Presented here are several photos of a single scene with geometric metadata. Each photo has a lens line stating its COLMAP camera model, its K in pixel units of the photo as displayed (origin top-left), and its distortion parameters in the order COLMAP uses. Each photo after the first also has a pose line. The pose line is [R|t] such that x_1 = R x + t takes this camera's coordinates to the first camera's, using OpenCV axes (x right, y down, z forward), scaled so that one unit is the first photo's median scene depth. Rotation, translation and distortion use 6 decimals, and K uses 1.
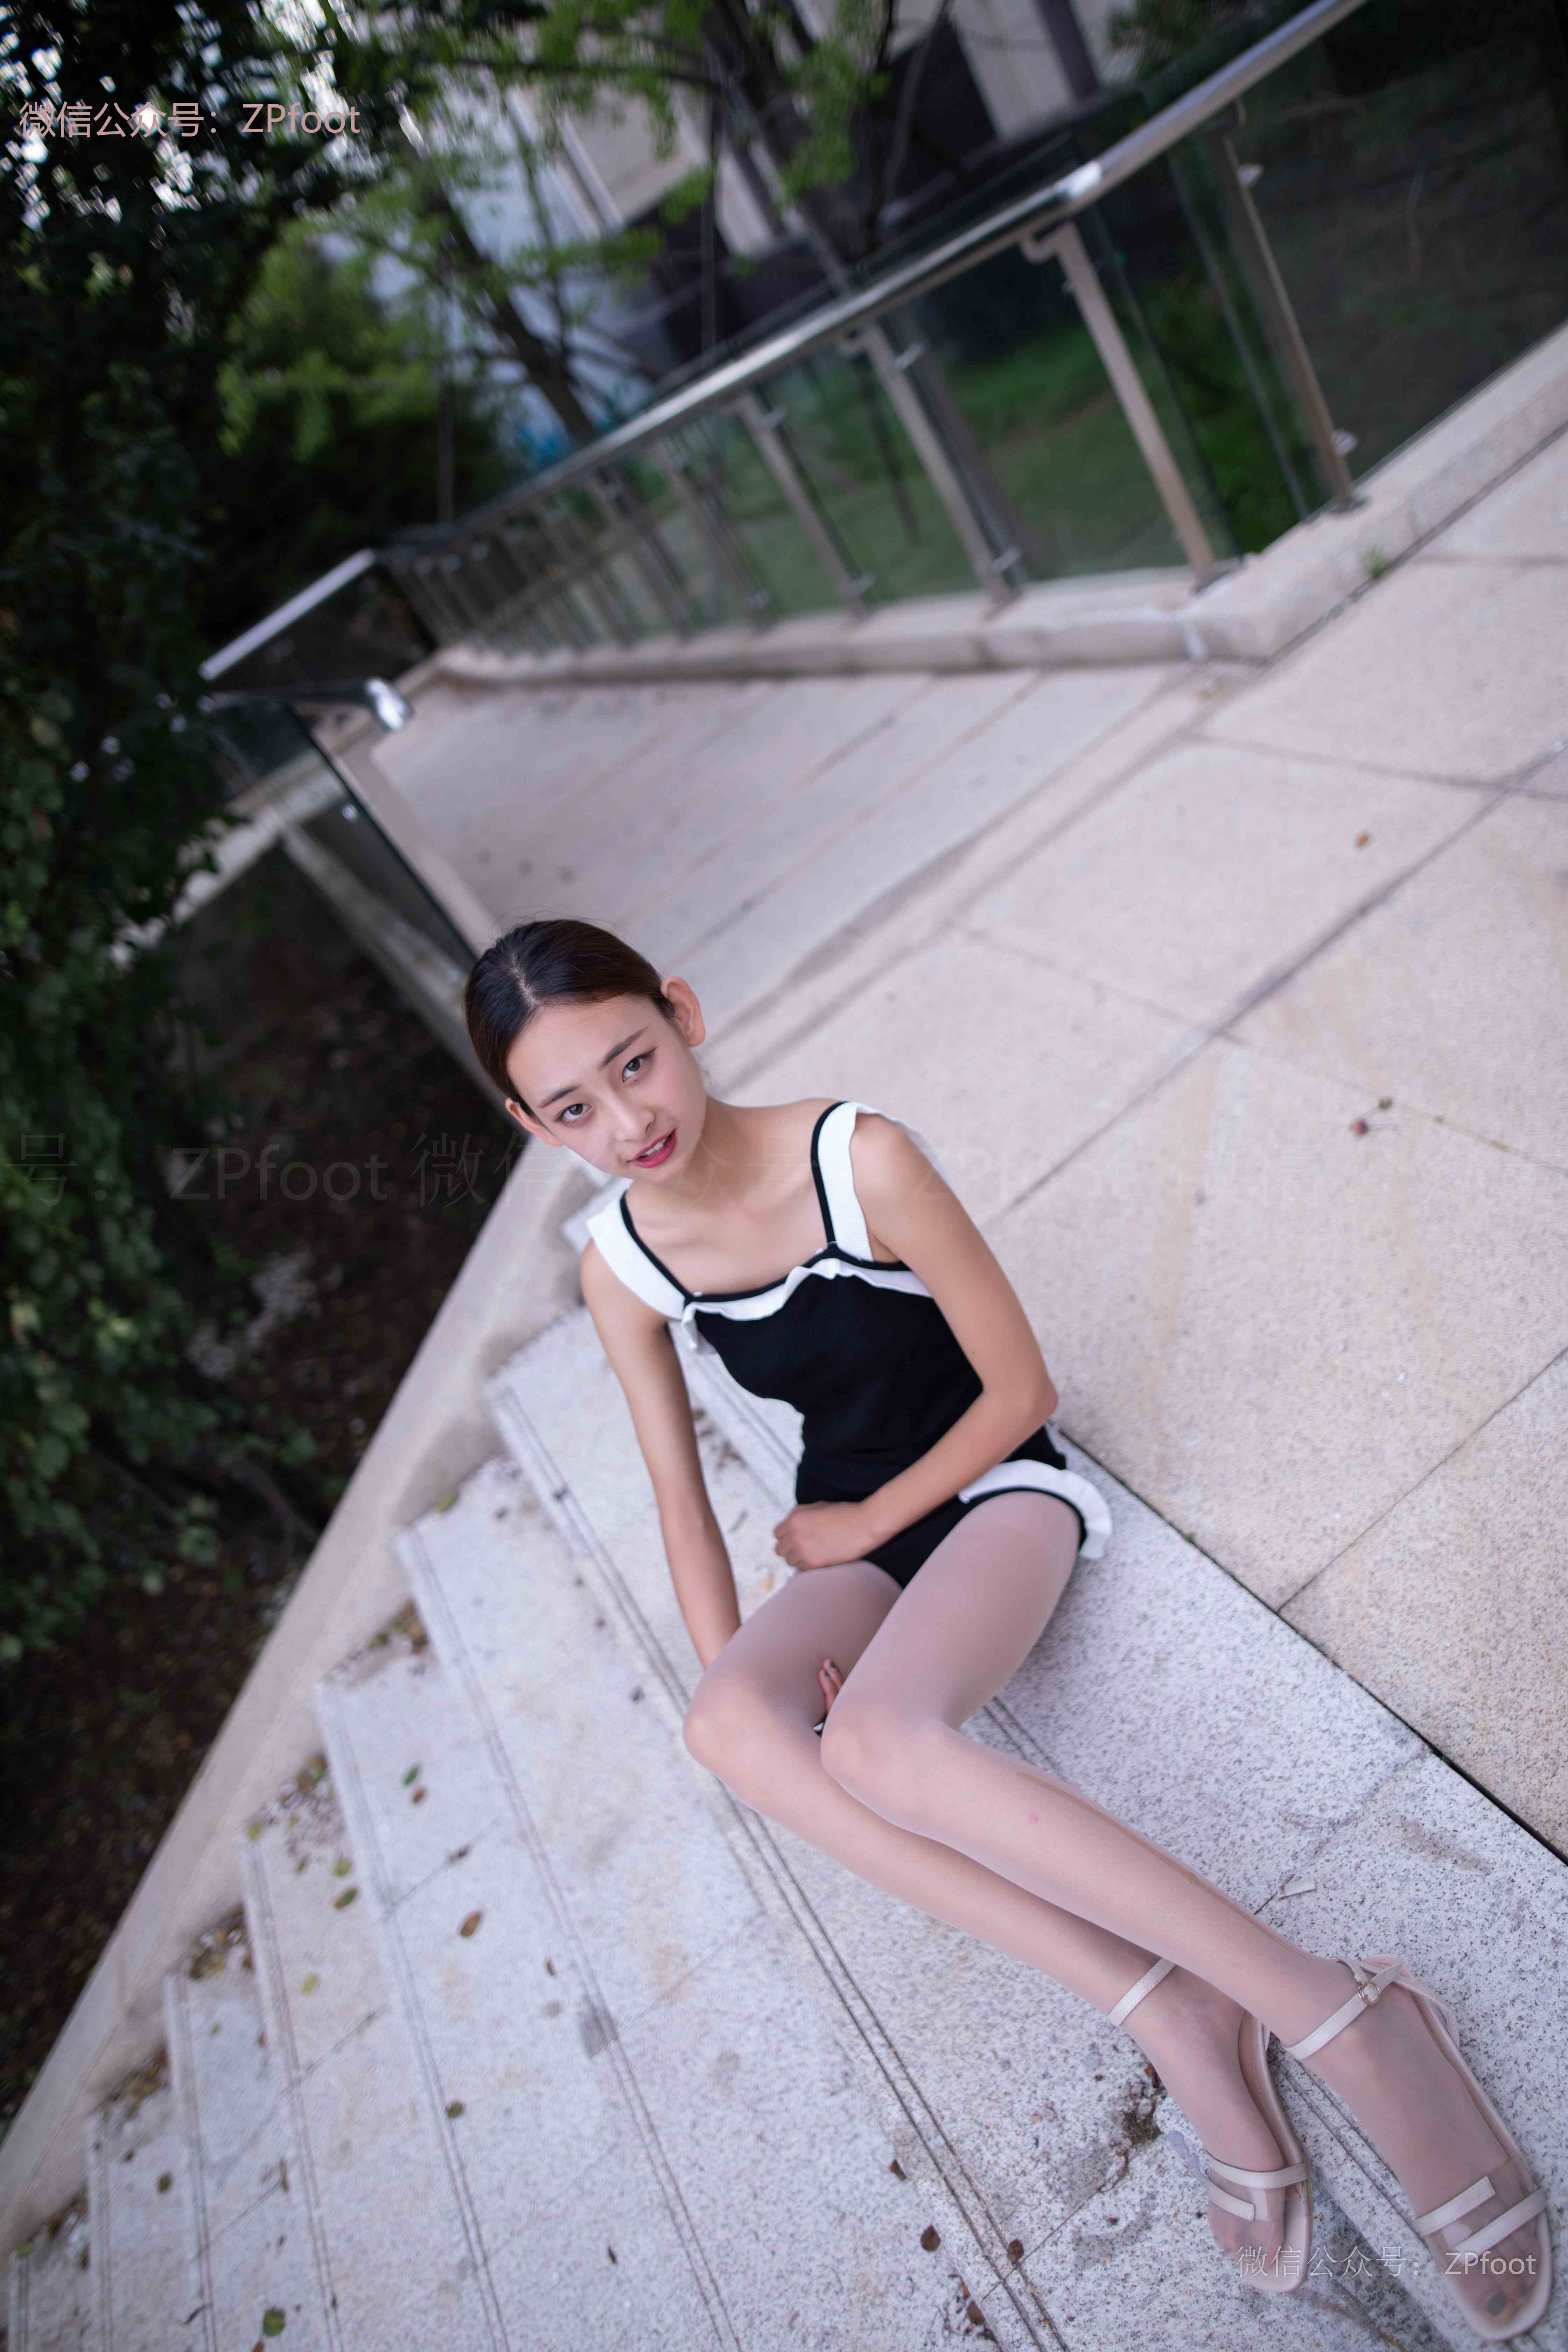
lens RADIAL K [[1632.9, 0, 782.1], [0, 1632.9, 1164.9], [0, 0, 1]] dist [-0.052370, 0.046218]
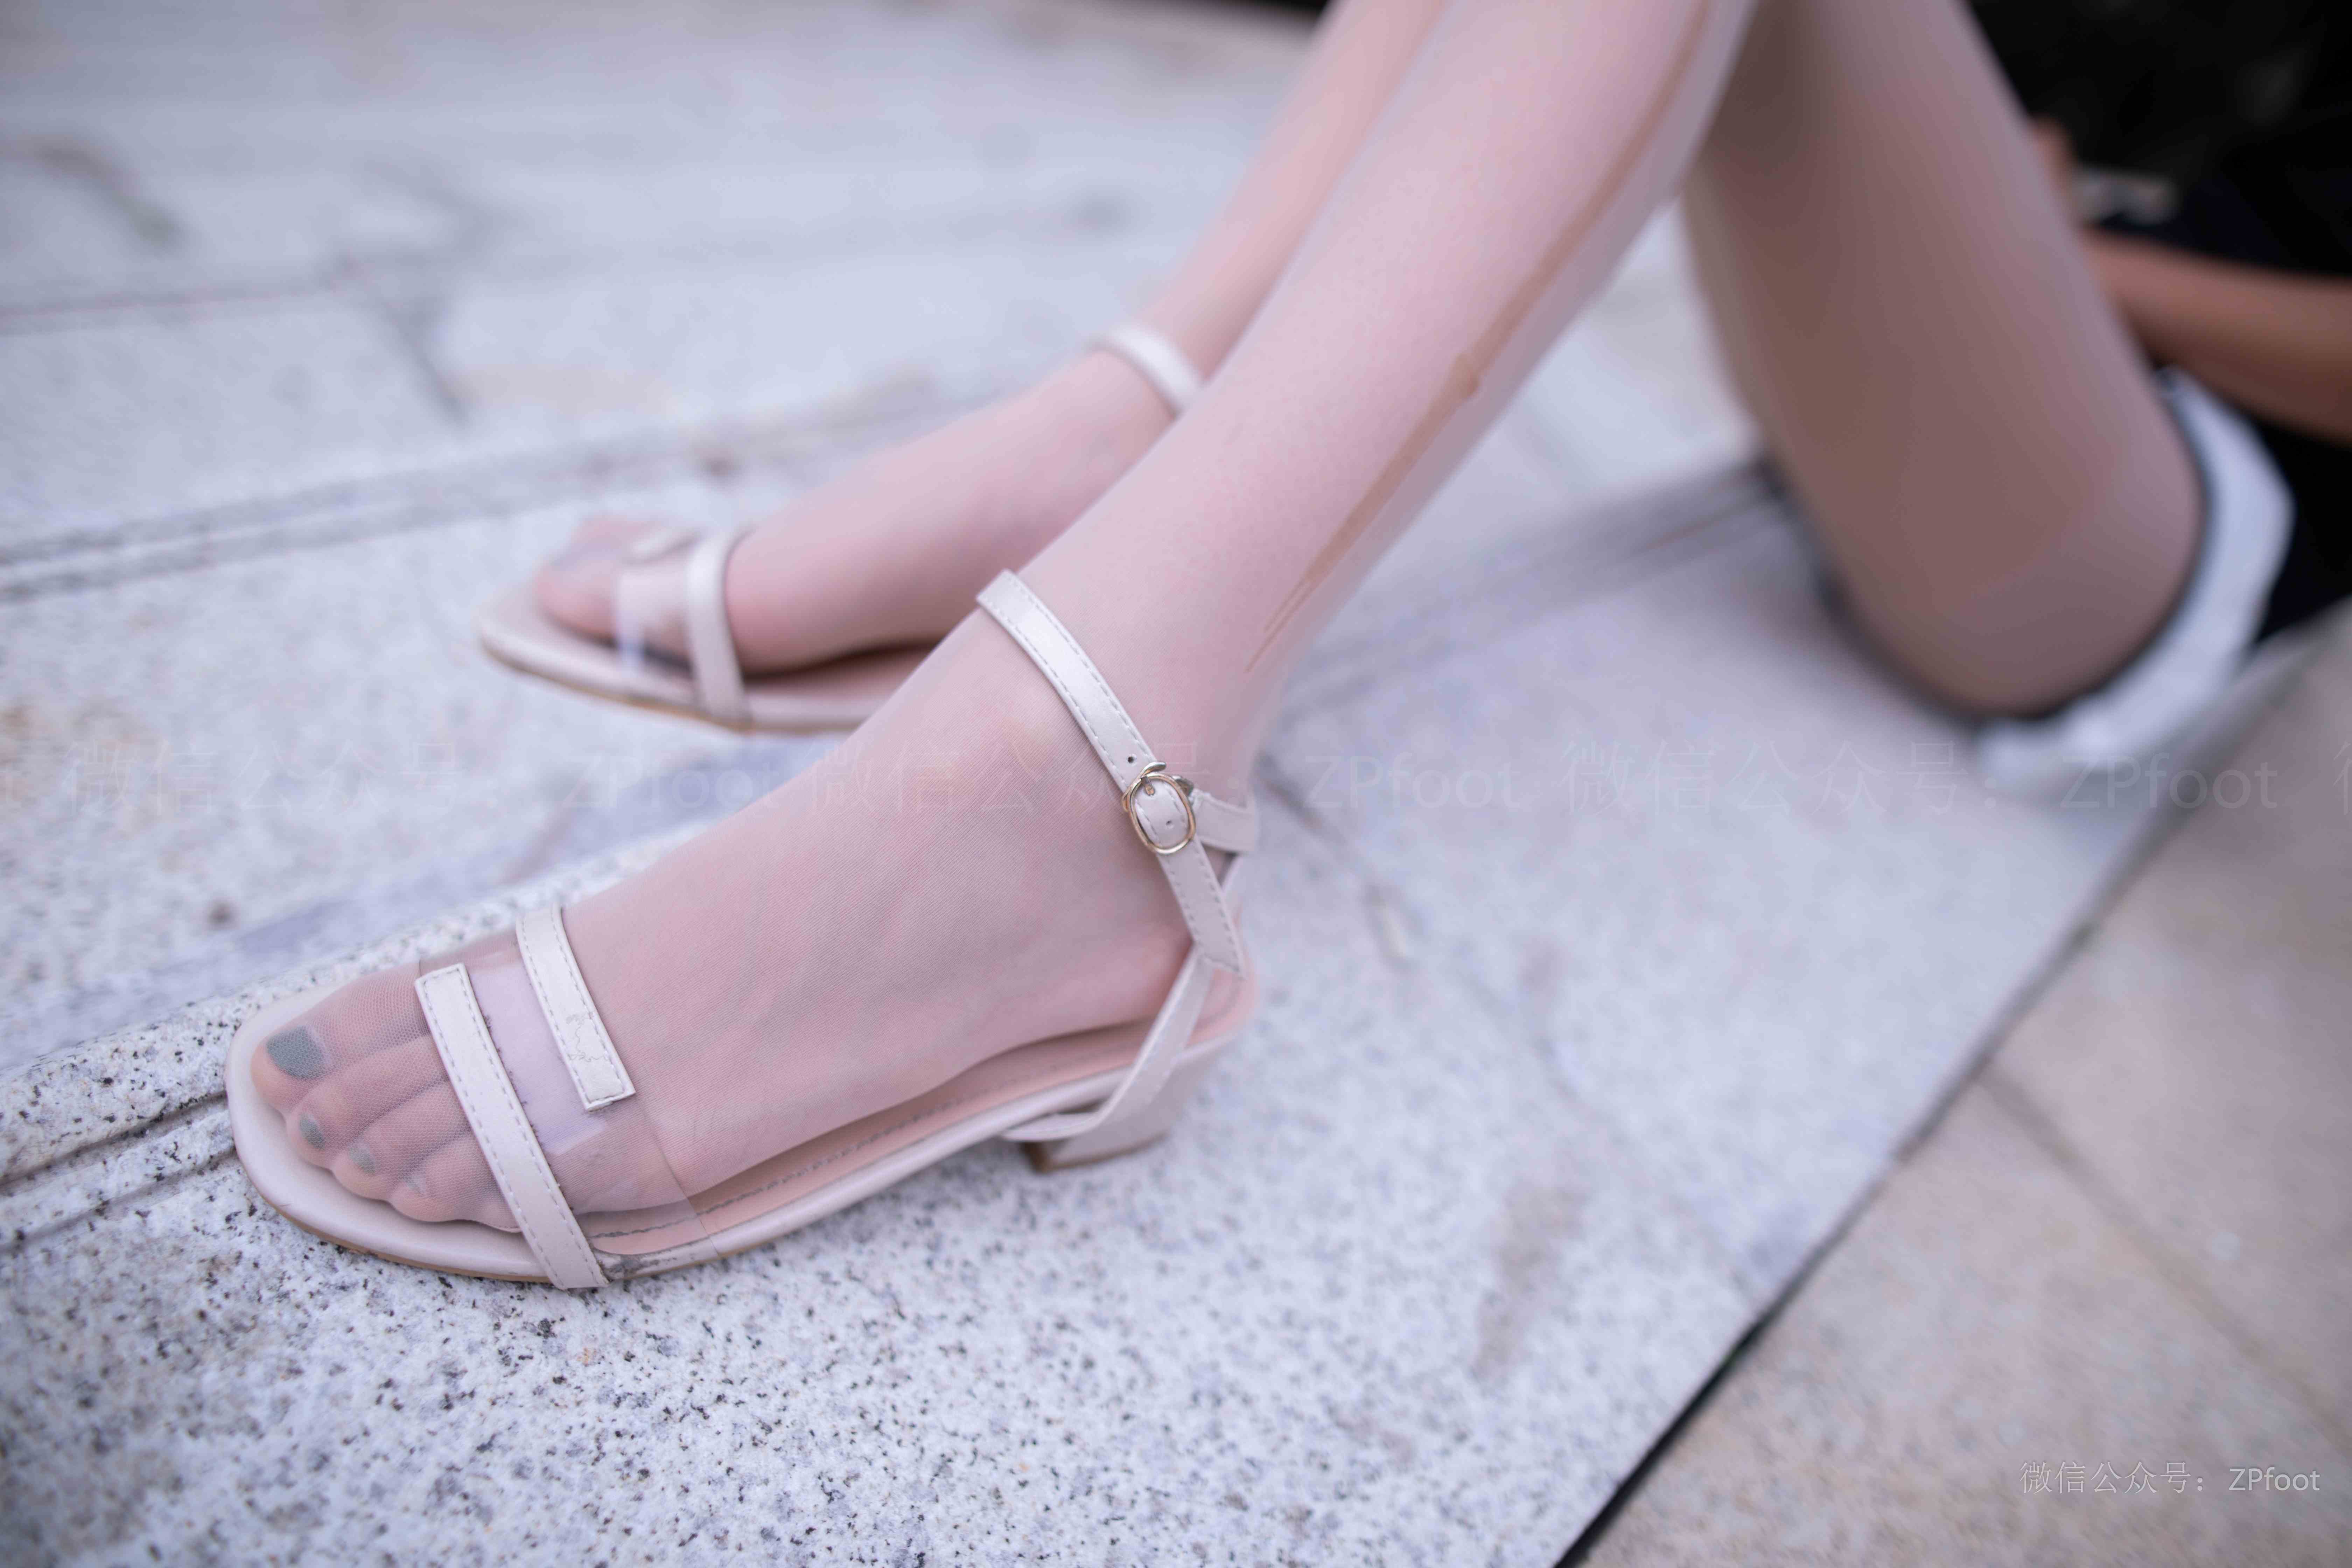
lens RADIAL K [[1624.6, 0, 1184.4], [0, 1624.6, 789.2], [0, 0, 1]] dist [-0.052804, 0.046015]
pose [[0.005561, 0.986525, -0.163517, 0.269045], [-0.898325, 0.076763, 0.432574, 0.244904], [0.439297, 0.144485, 0.886647, 0.474238]]
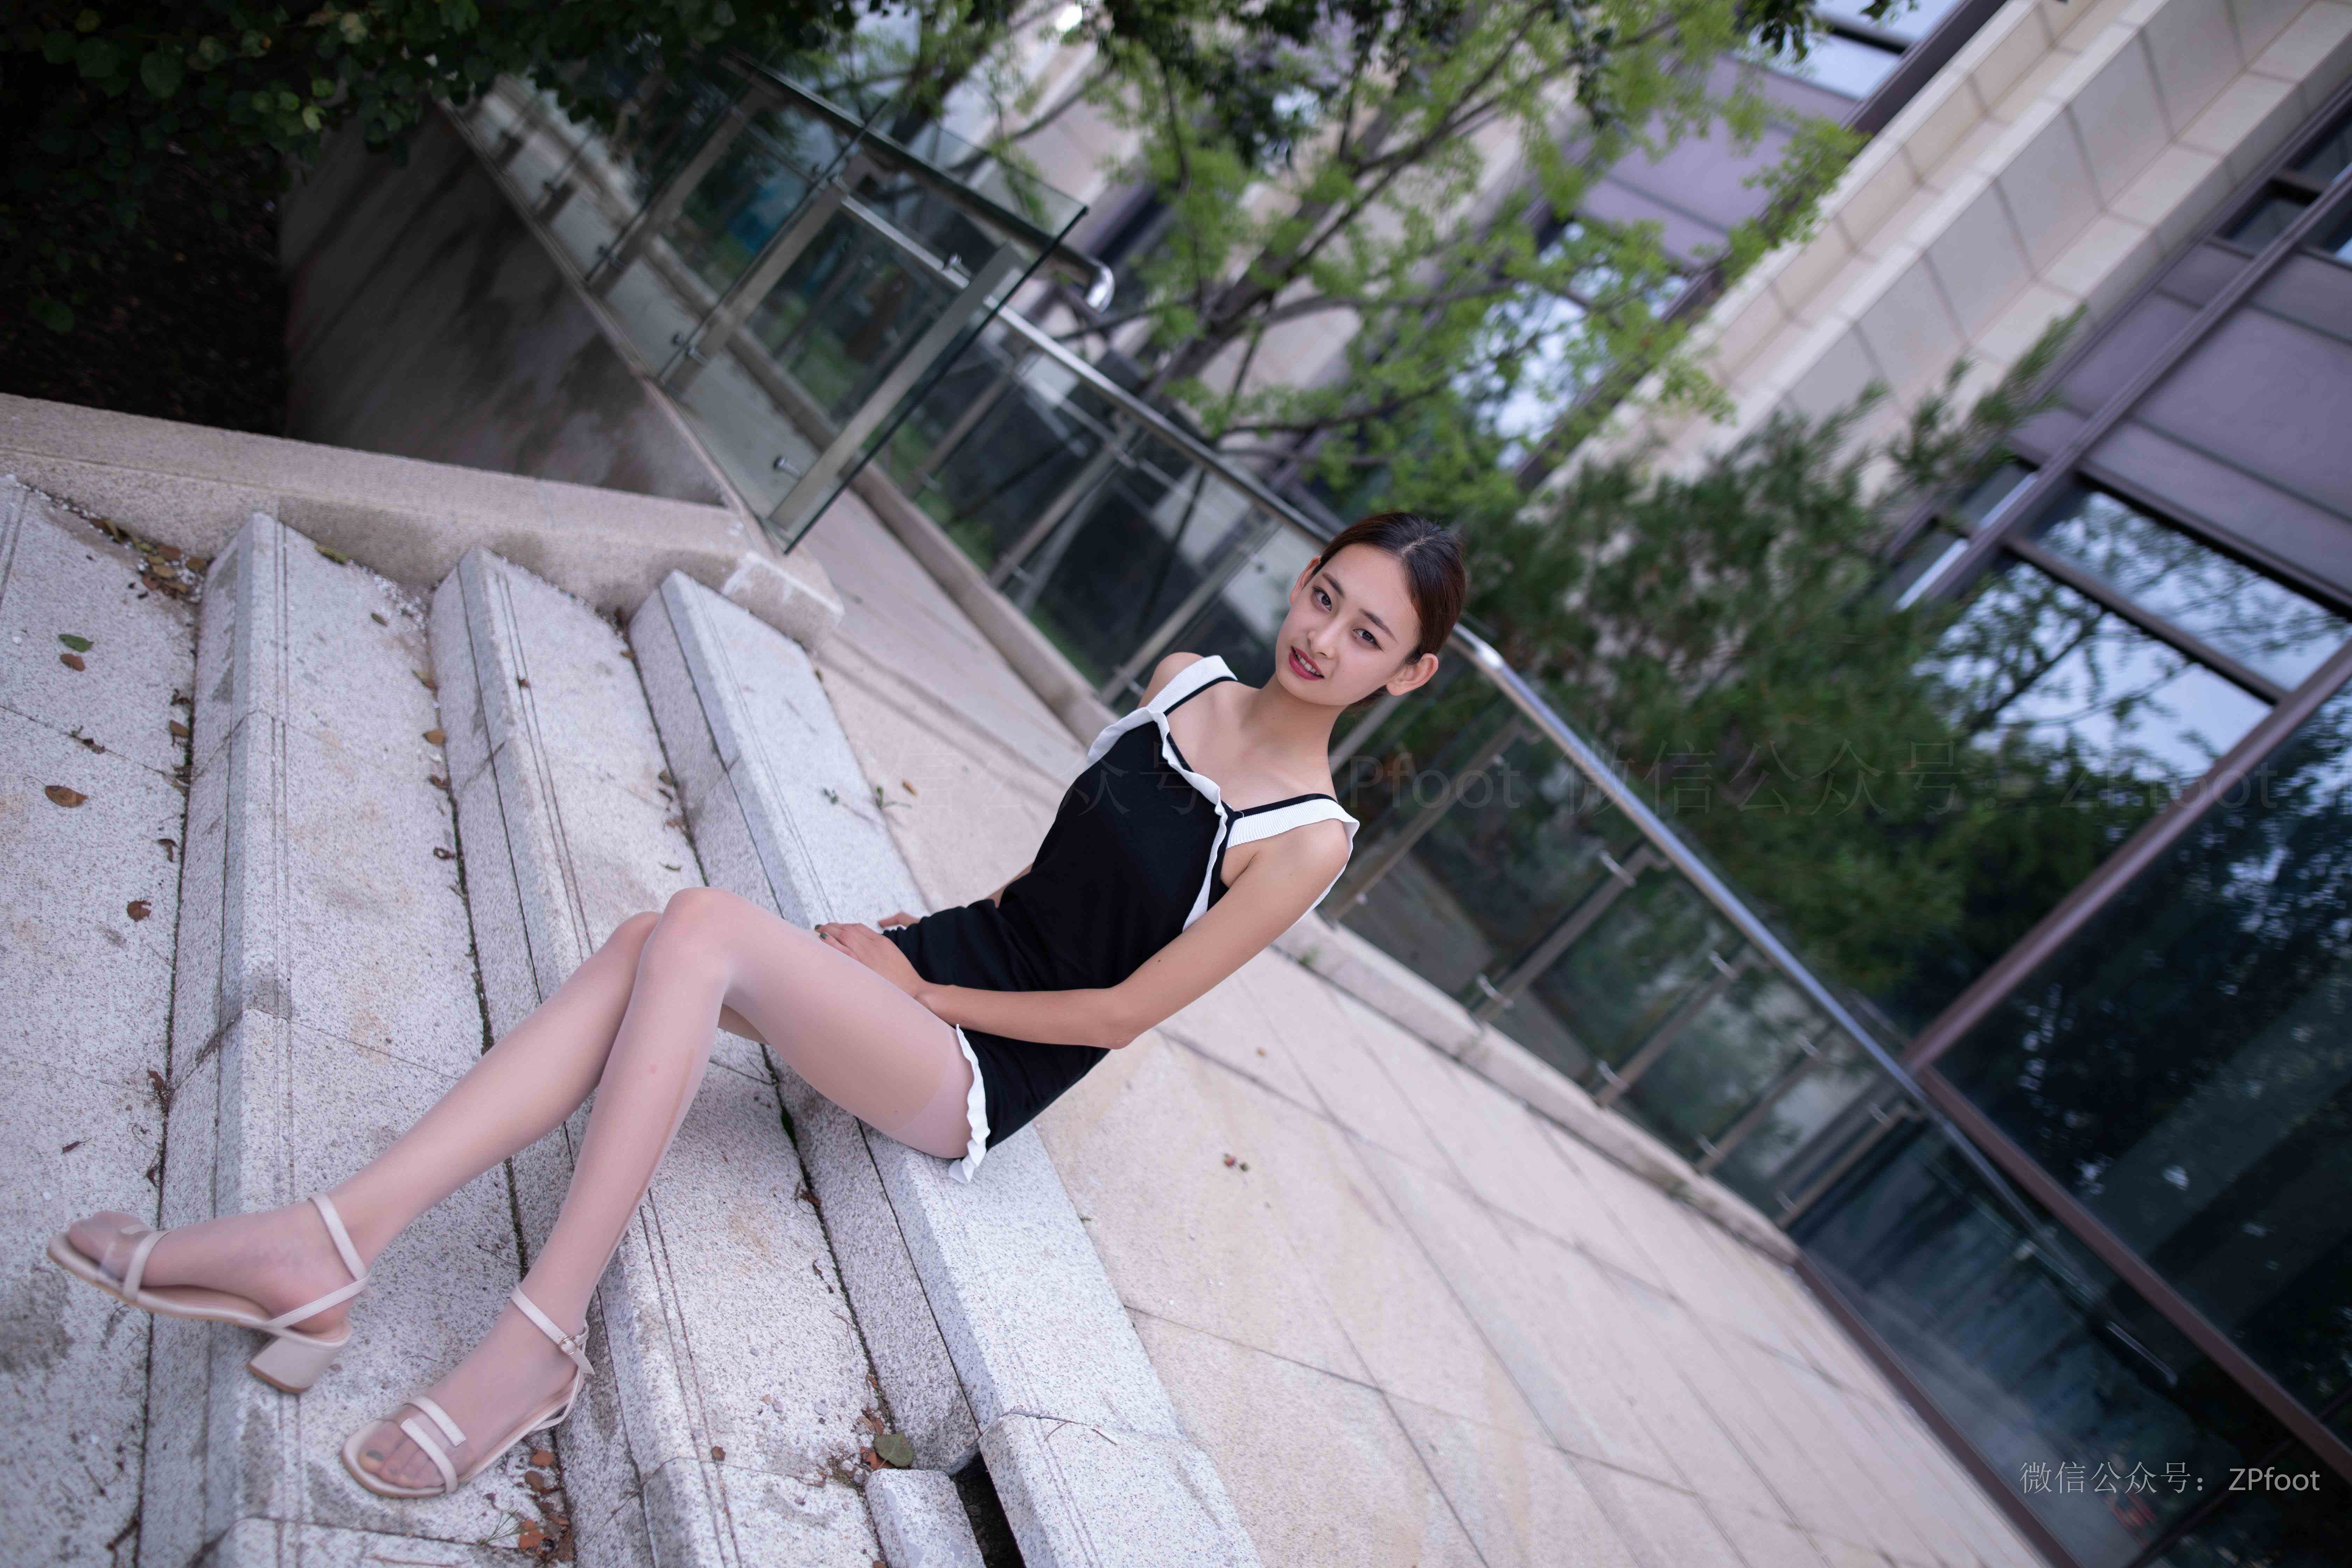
lens RADIAL K [[1624.6, 0, 1184.4], [0, 1624.6, 789.2], [0, 0, 1]] dist [-0.052804, 0.046015]
pose [[0.294146, 0.903025, 0.313088, -0.380604], [-0.731128, 0.423581, -0.534819, 0.656202], [-0.615573, -0.071592, 0.784822, 0.022311]]
